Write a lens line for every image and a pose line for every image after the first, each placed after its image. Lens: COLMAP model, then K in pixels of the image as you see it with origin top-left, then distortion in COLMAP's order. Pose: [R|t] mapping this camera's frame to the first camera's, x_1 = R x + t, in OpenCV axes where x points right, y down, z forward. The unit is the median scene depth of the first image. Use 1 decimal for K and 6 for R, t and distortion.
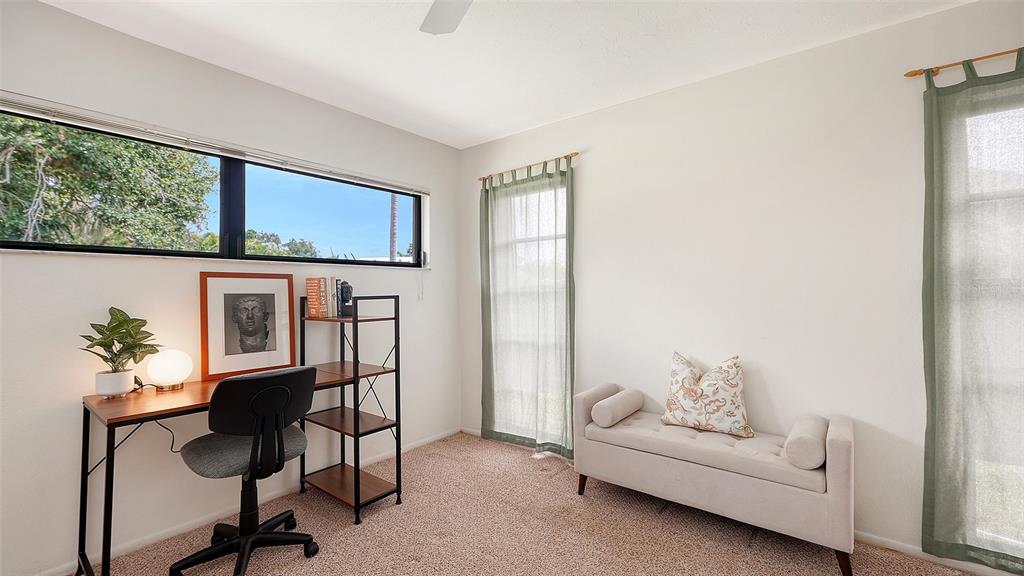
lens RADIAL K [[431.5, 0, 511.0], [0, 431.5, 283.8], [0, 0, 1]] dist [0.001365, 0.000114]
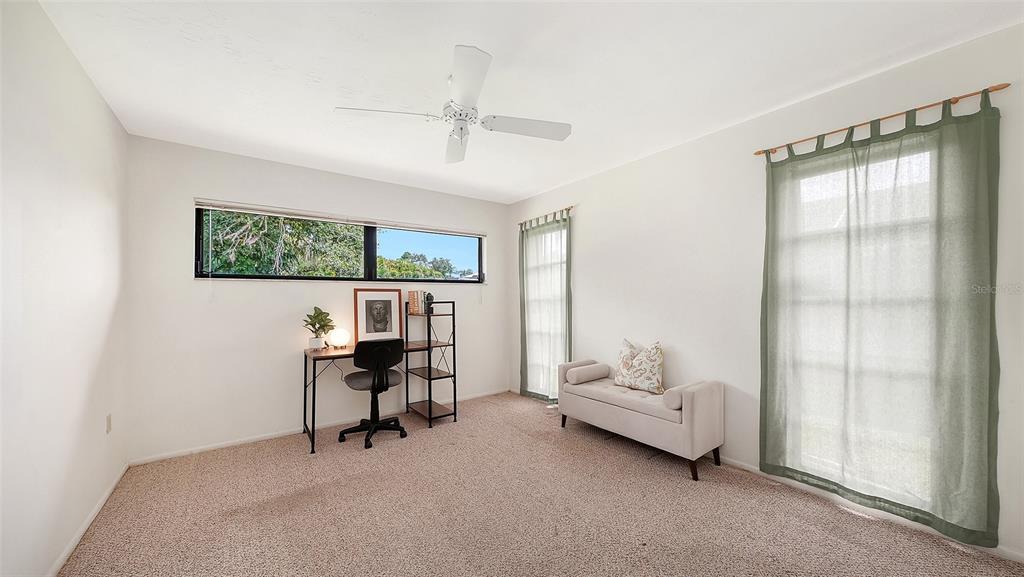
lens RADIAL K [[360.4, 0, 513.1], [0, 360.4, 296.3], [0, 0, 1]] dist [-0.001443, -0.000035]
pose [[0.967337, -0.001768, -0.253487, 0.339315], [0.005075, 0.999910, 0.012391, -0.009406], [0.253442, -0.013273, 0.967259, -0.336897]]
